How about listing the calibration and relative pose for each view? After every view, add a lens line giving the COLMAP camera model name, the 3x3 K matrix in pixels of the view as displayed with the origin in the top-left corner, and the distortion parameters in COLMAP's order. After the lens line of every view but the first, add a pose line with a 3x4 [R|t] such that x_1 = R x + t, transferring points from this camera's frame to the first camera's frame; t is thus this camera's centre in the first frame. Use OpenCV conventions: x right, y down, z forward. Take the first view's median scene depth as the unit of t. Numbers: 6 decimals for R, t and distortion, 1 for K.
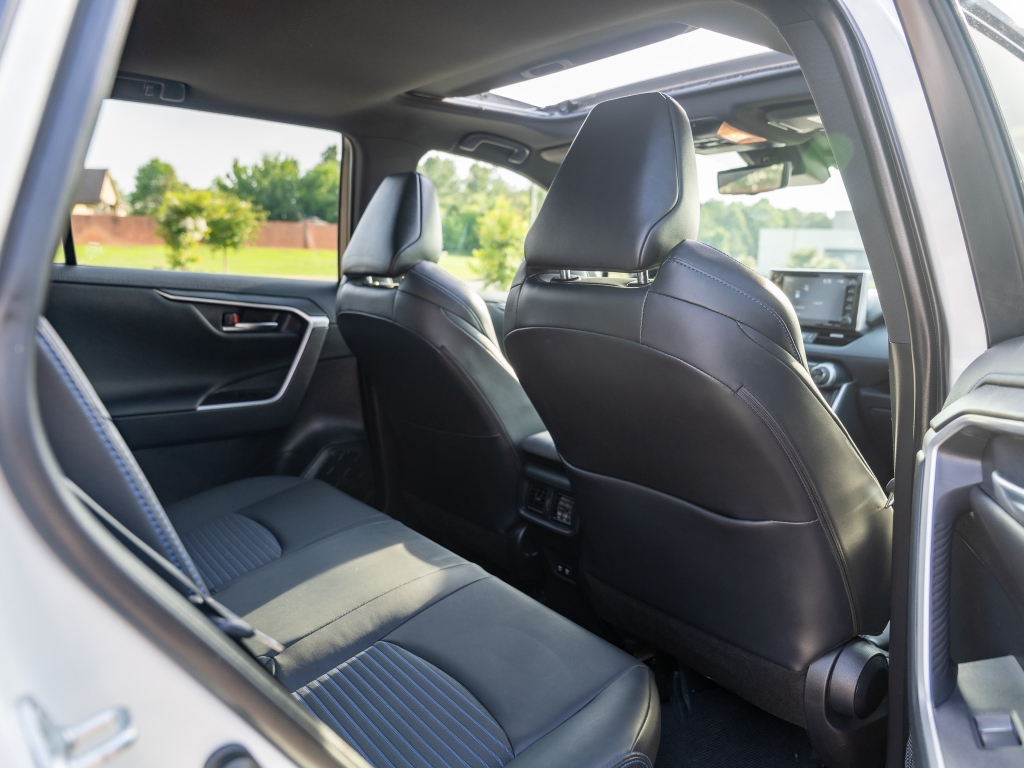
lens RADIAL K [[759.9, 0, 511.0], [0, 759.9, 379.2], [0, 0, 1]] dist [-0.000801, -0.013755]
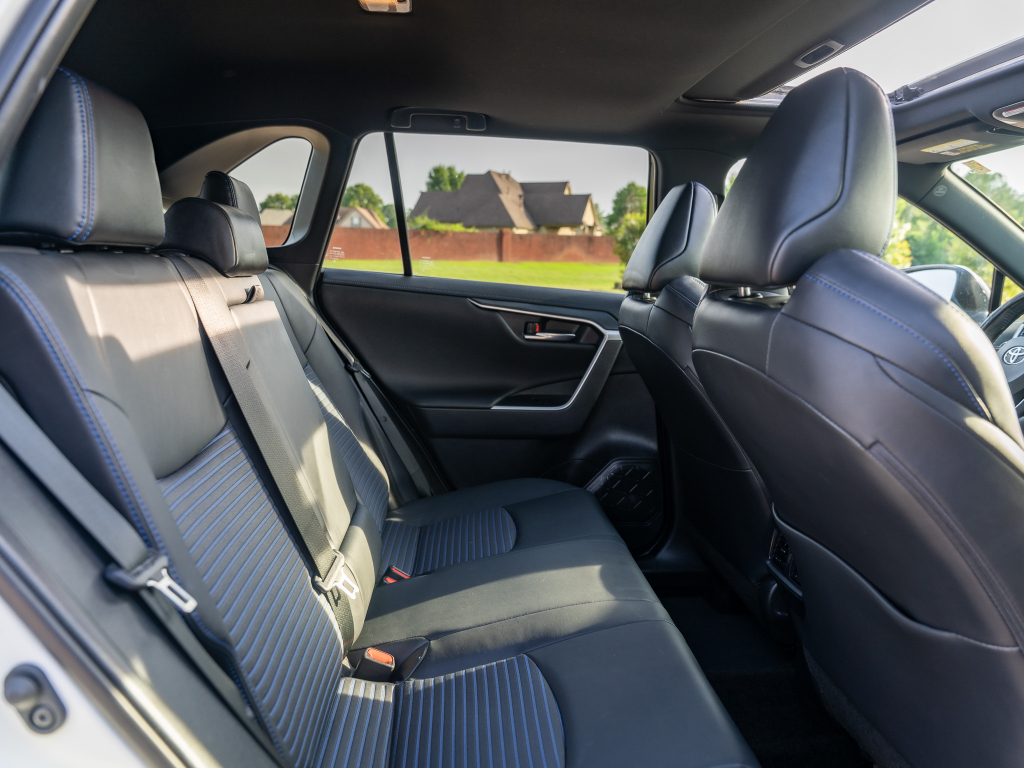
lens RADIAL K [[759.9, 0, 510.9], [0, 759.9, 382.1], [0, 0, 1]] dist [-0.000801, -0.013755]
pose [[0.838630, 0.084910, -0.538042, 0.196765], [-0.094708, 0.995460, 0.009478, -0.011020], [0.536404, 0.043008, 0.842865, 0.083688]]
